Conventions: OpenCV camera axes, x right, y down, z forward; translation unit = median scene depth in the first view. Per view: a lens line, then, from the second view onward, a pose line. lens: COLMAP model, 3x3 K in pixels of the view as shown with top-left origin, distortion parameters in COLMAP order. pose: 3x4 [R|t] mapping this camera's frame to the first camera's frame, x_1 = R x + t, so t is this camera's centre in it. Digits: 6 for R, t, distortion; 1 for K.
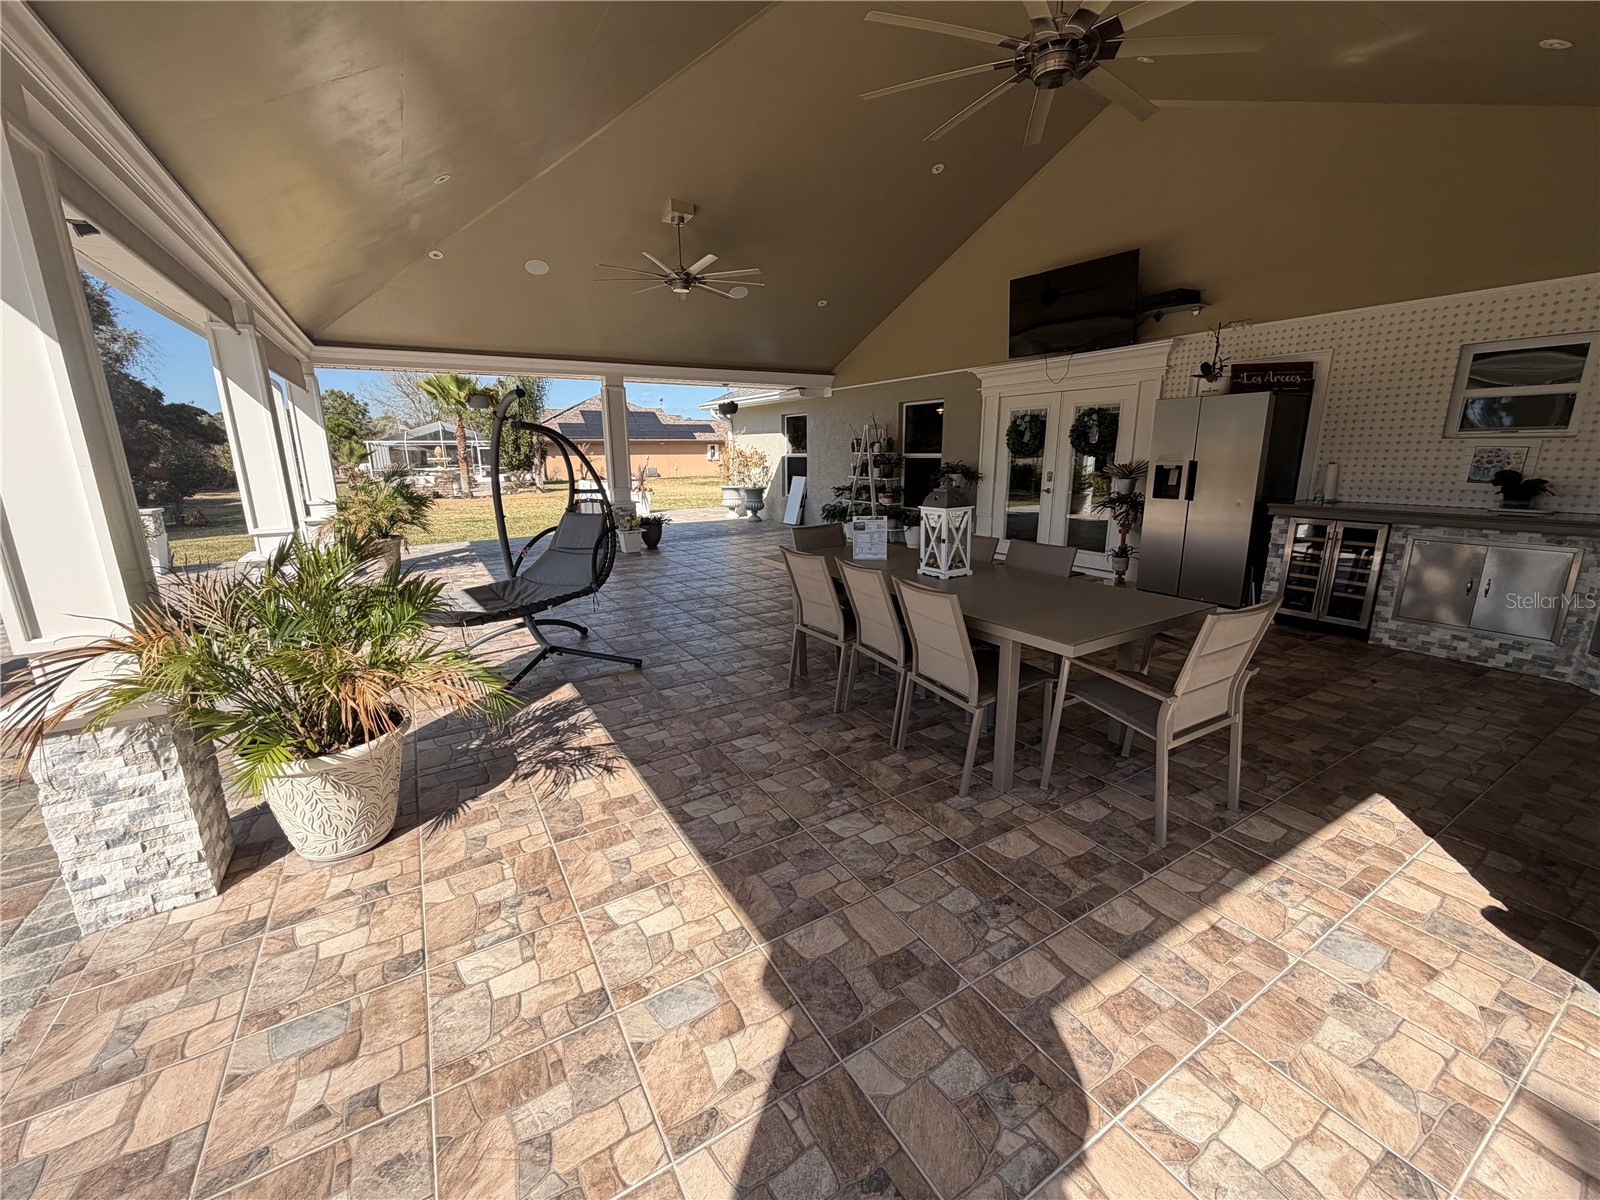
lens RADIAL K [[652.5, 0, 800.0], [0, 652.5, 600.0], [0, 0, 1]] dist [-0.000237, -0.000273]
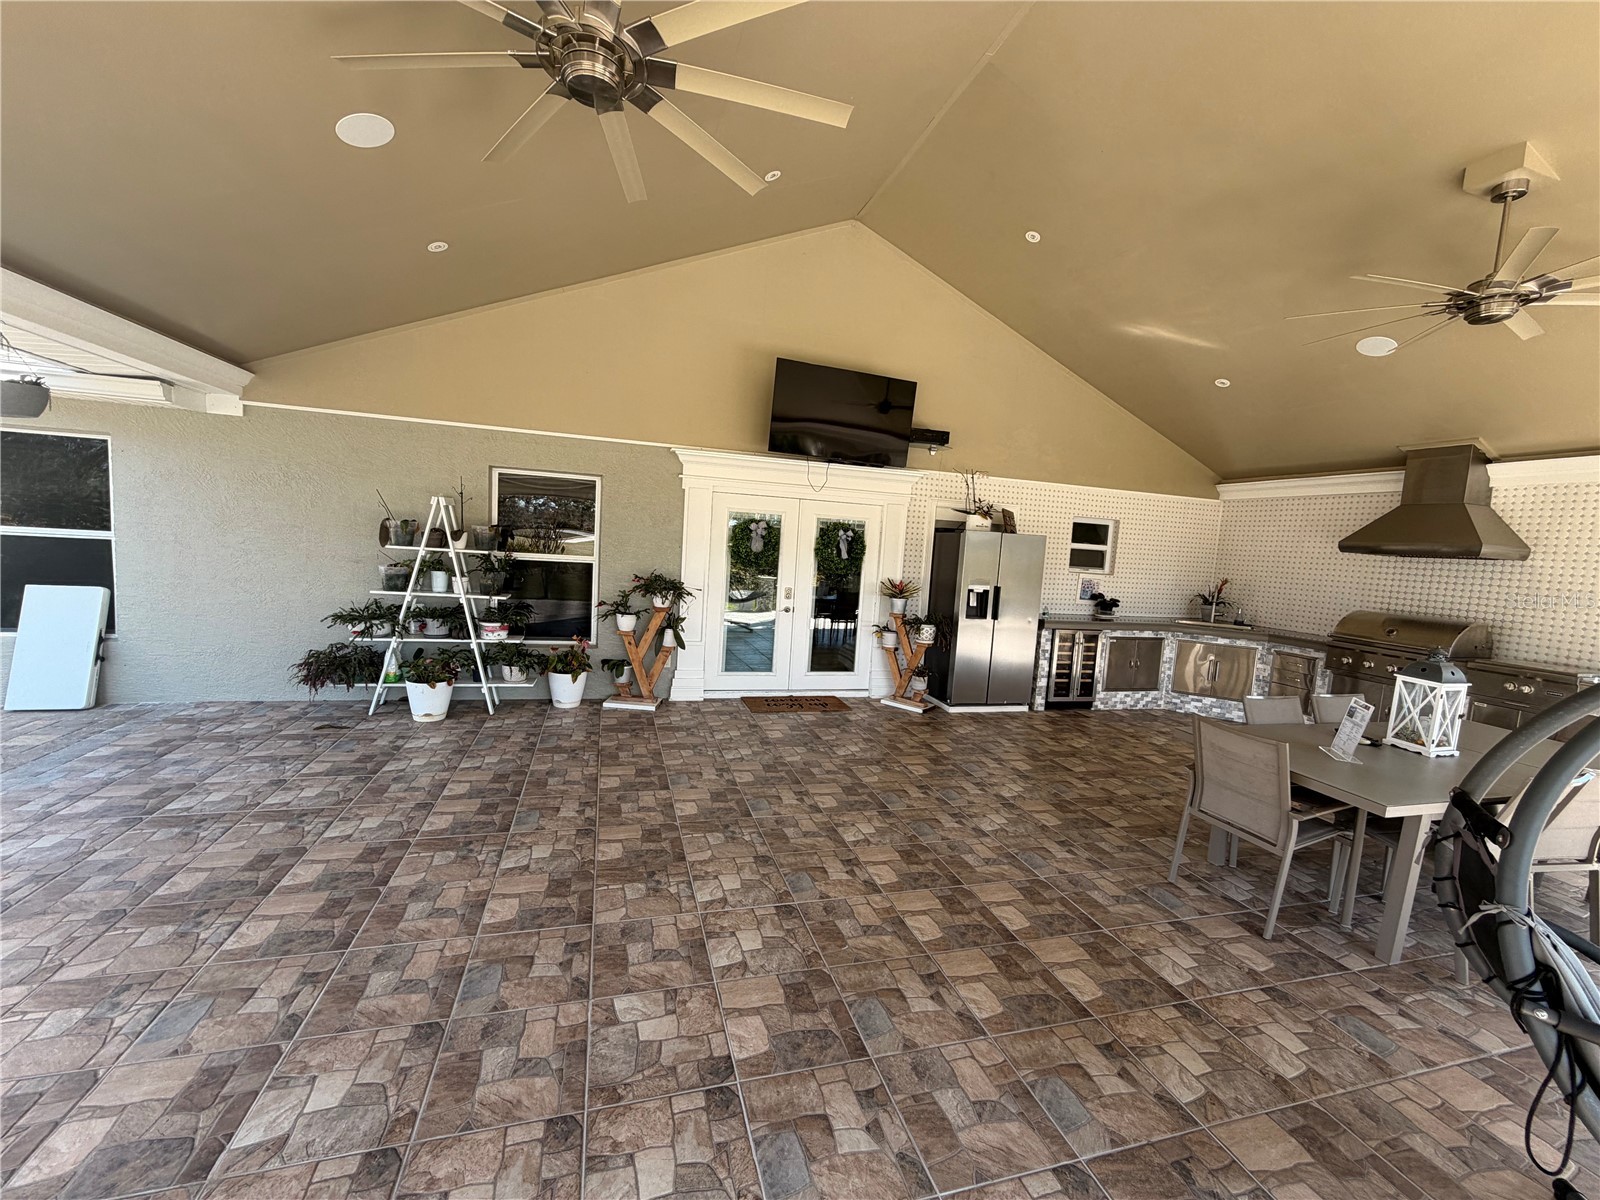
lens RADIAL K [[652.5, 0, 800.0], [0, 652.5, 600.0], [0, 0, 1]] dist [-0.000237, -0.000273]
pose [[0.240427, -0.050017, 0.969378, -0.462391], [0.155620, 0.987740, 0.012367, -0.197856], [-0.958111, 0.147881, 0.245263, 0.813837]]
